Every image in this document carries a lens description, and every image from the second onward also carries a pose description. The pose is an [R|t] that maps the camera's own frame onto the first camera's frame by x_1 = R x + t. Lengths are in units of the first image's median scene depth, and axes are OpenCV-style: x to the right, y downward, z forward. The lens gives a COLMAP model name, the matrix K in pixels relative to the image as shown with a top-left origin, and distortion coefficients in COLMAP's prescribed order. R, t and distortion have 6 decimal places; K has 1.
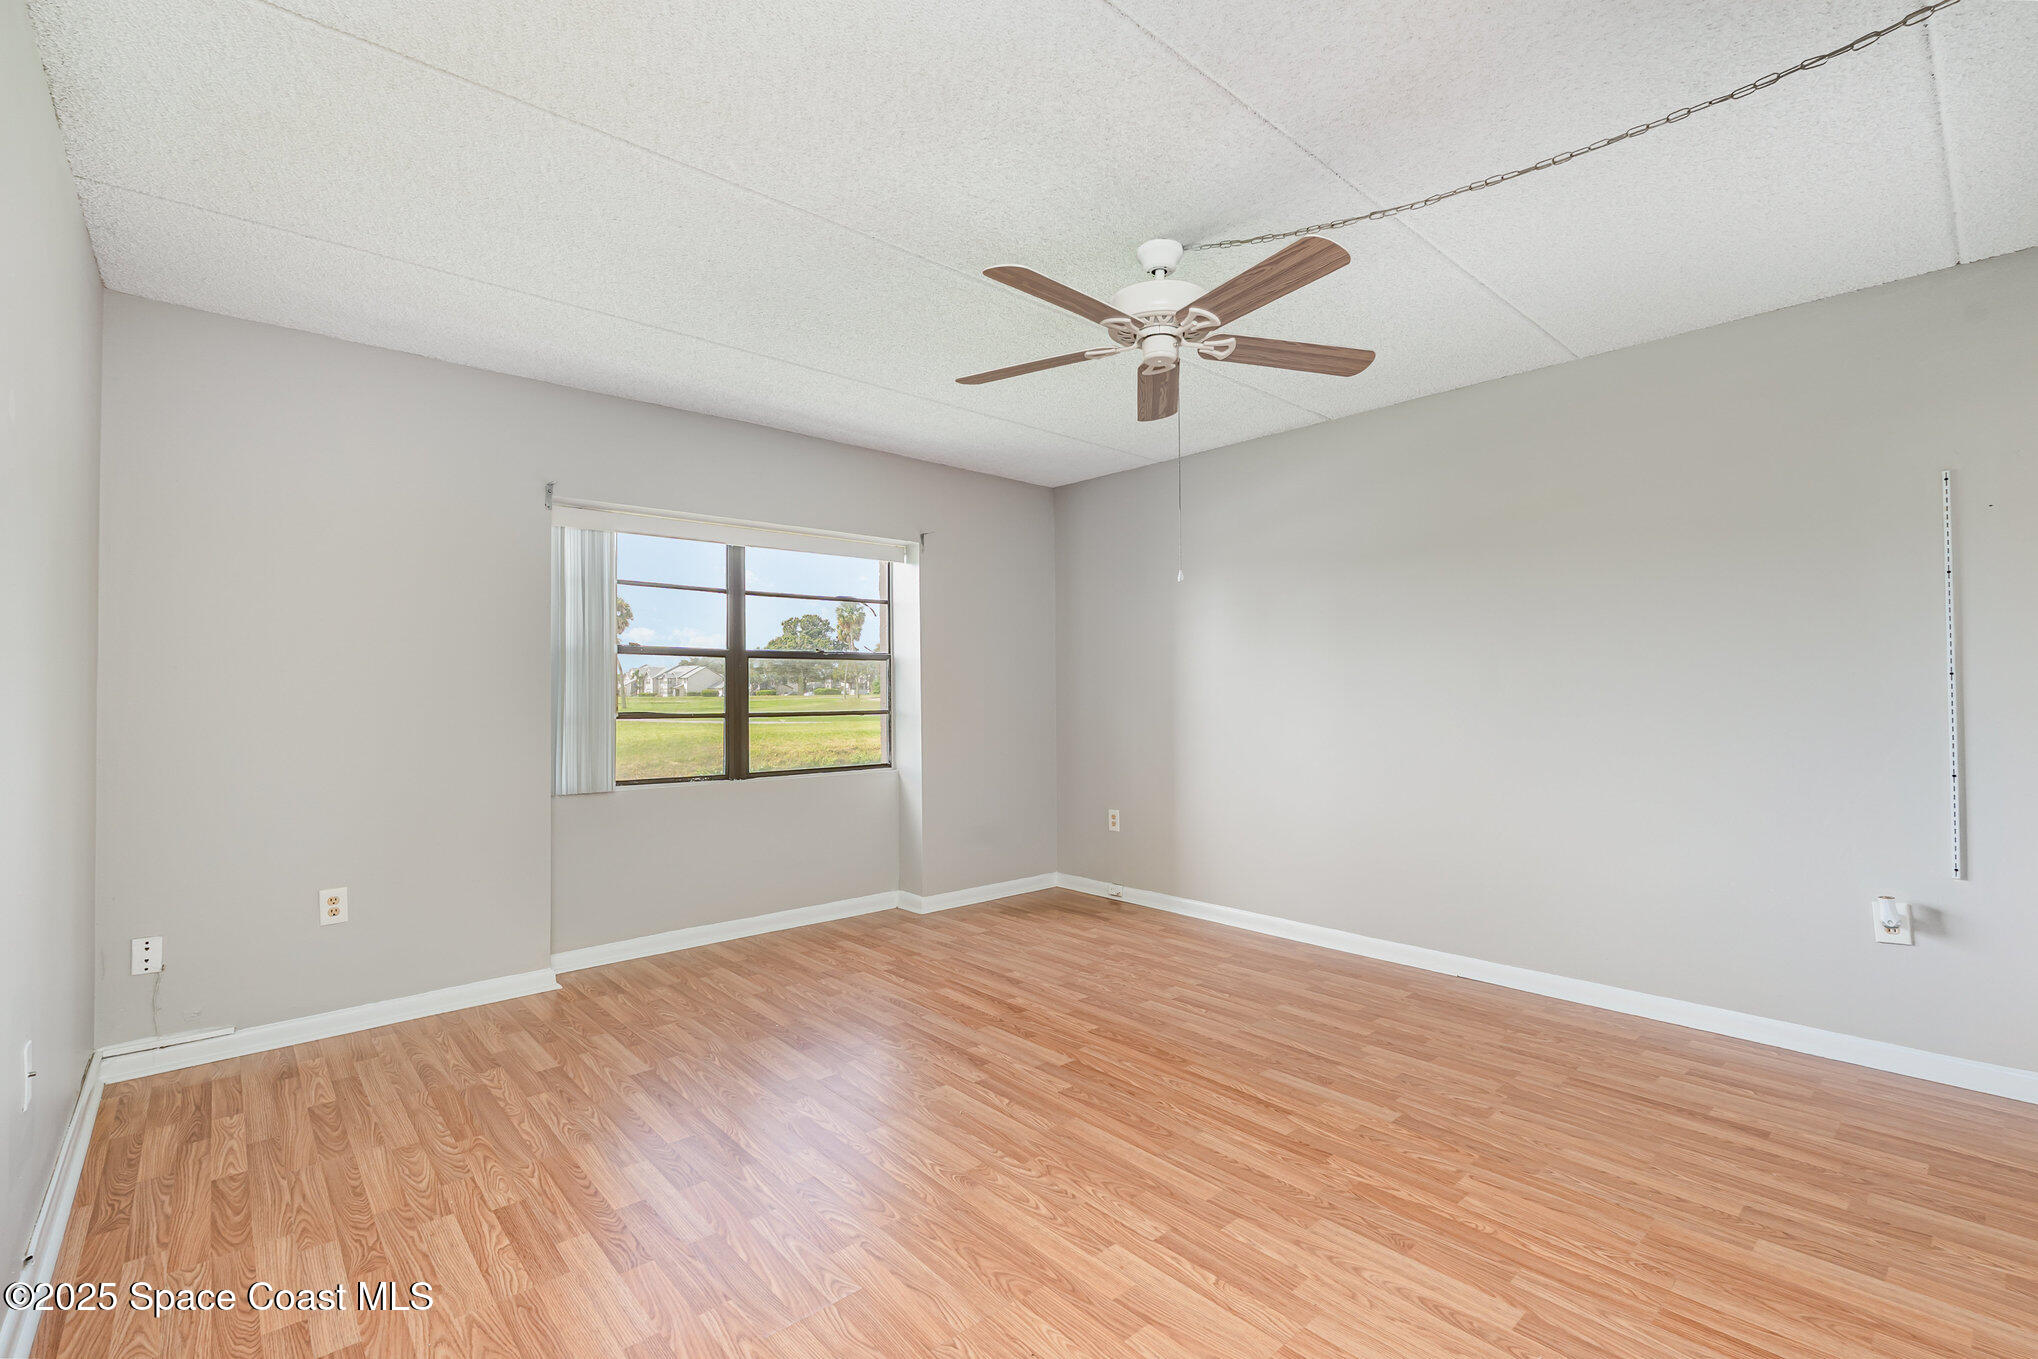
lens RADIAL K [[894.5, 0, 1017.1], [0, 894.5, 683.3], [0, 0, 1]] dist [-0.002488, 0.000176]
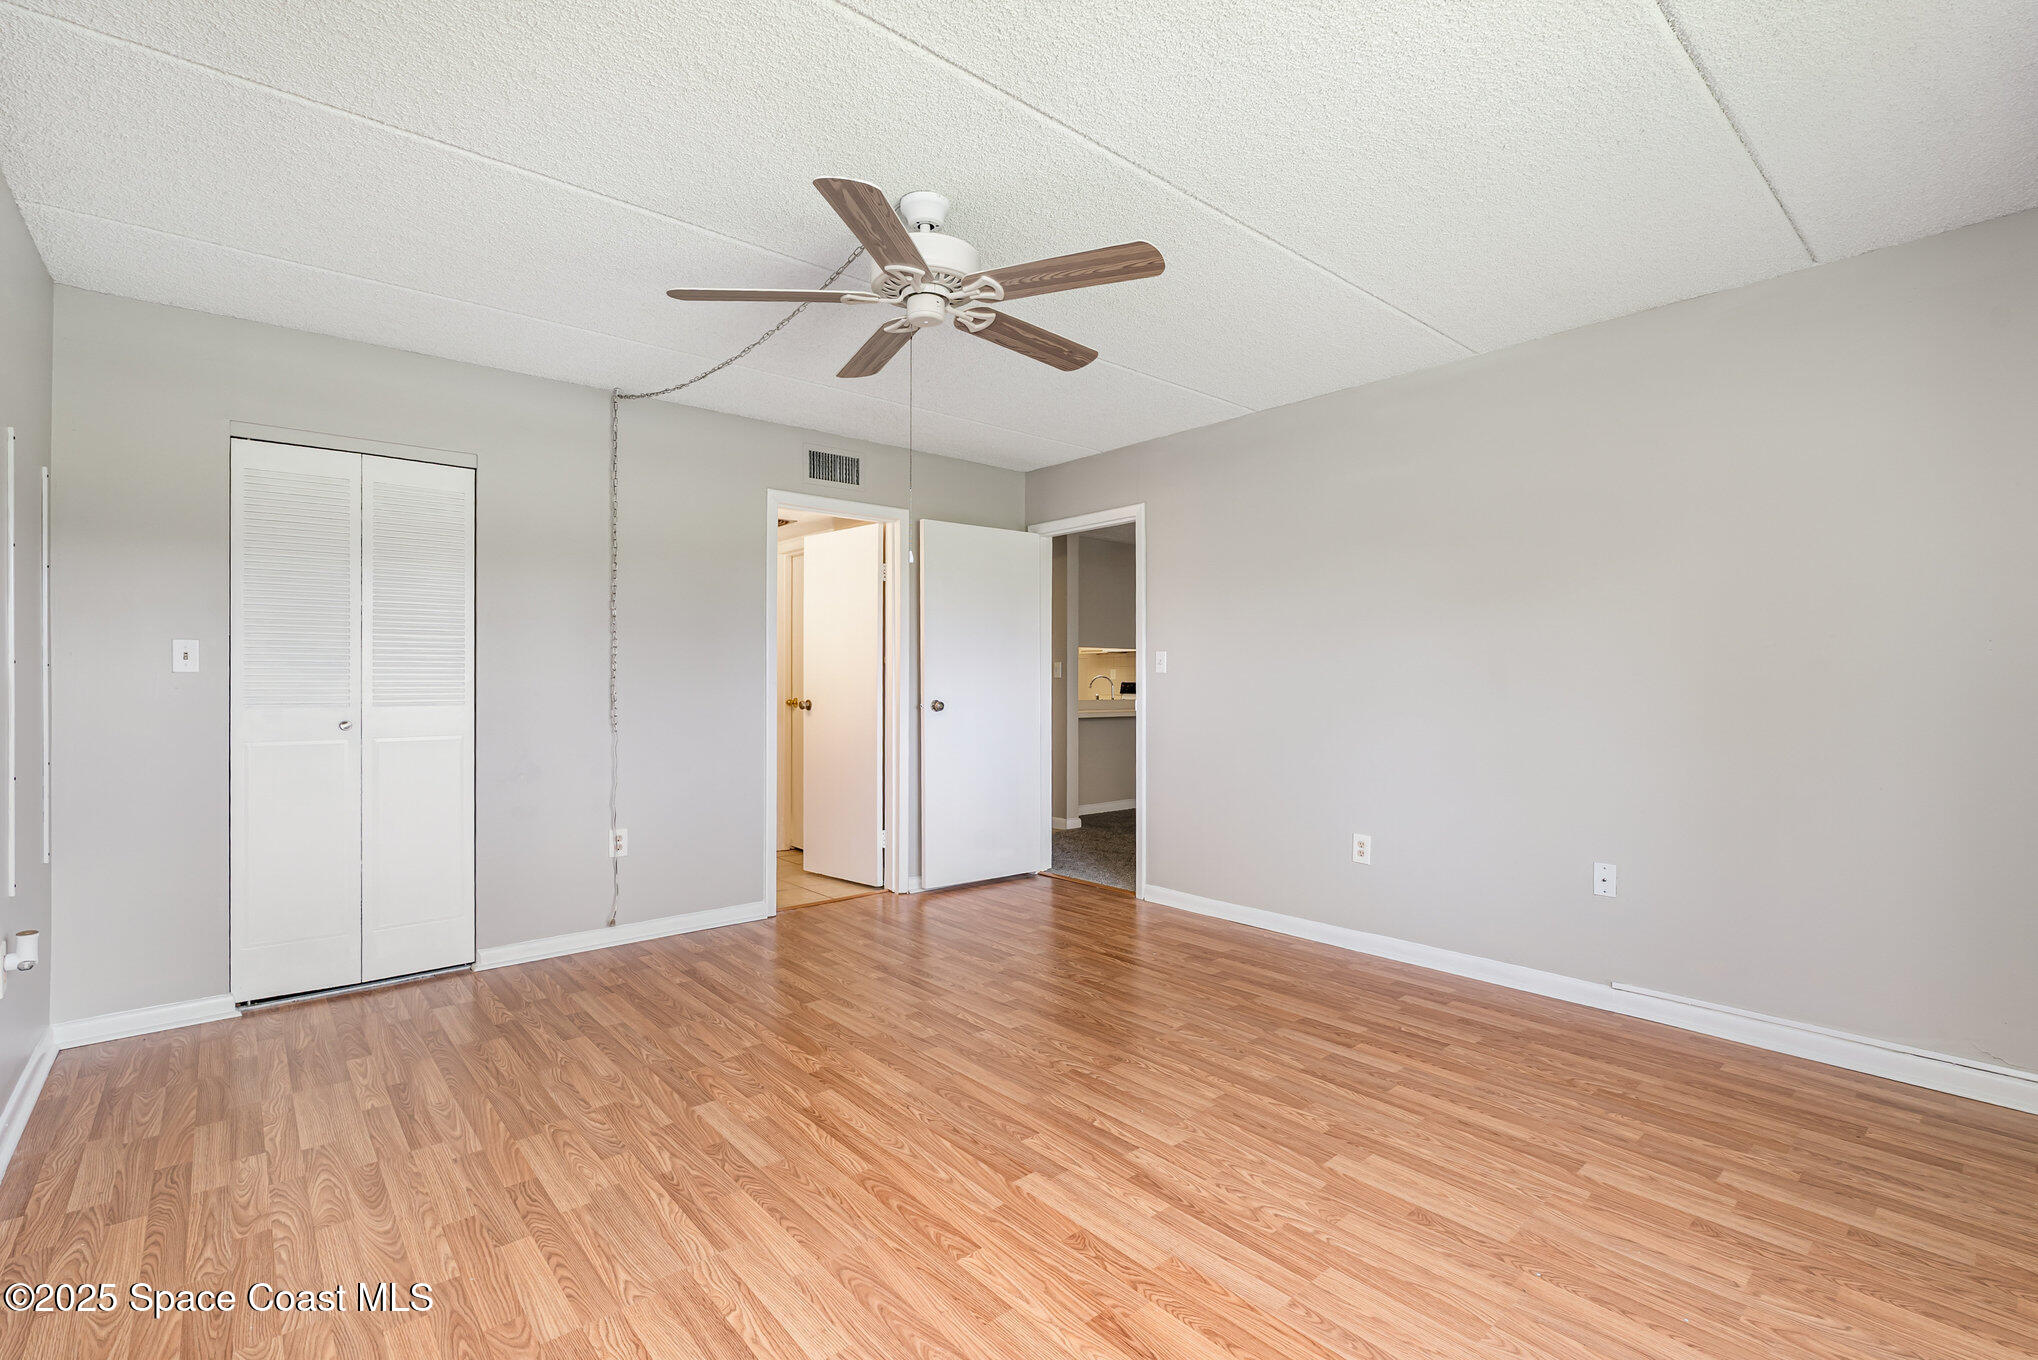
lens RADIAL K [[894.5, 0, 1019.1], [0, 894.5, 679.6], [0, 0, 1]] dist [-0.002488, 0.000176]
pose [[-0.999876, 0.007118, 0.014020, 0.052268], [0.006930, 0.999886, -0.013437, 0.026582], [-0.014114, -0.013338, -0.999811, 1.962699]]
